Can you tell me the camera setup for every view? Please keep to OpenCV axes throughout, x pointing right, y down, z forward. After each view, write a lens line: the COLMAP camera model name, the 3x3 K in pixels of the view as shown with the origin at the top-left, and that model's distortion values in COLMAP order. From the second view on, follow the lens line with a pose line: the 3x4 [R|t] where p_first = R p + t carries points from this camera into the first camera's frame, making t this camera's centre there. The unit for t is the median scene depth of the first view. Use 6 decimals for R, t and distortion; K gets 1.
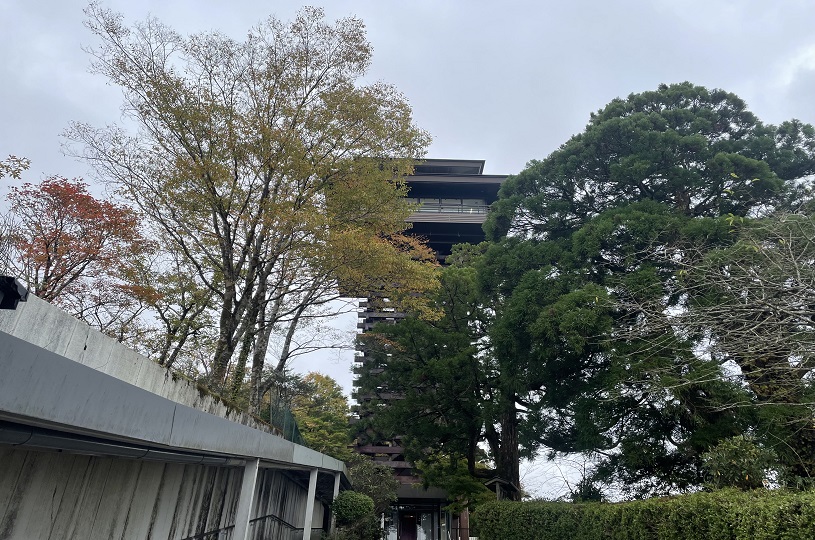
lens RADIAL K [[629.1, 0, 407.7], [0, 629.1, 298.4], [0, 0, 1]] dist [-0.050376, -0.002248]
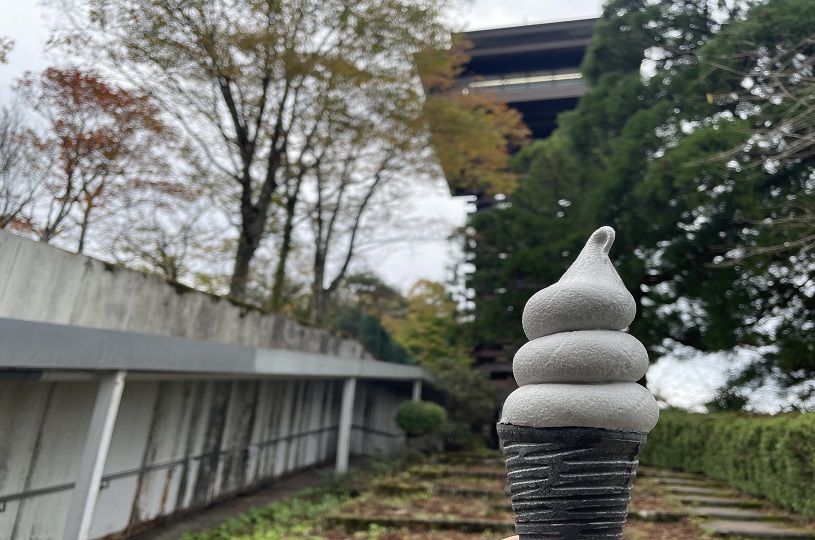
lens RADIAL K [[629.1, 0, 407.7], [0, 629.1, 298.4], [0, 0, 1]] dist [-0.050376, -0.002248]
pose [[0.972987, -0.043805, -0.226665, 0.068414], [0.076314, 0.987667, 0.136709, 0.038228], [0.217881, -0.150314, 0.964331, 0.148227]]
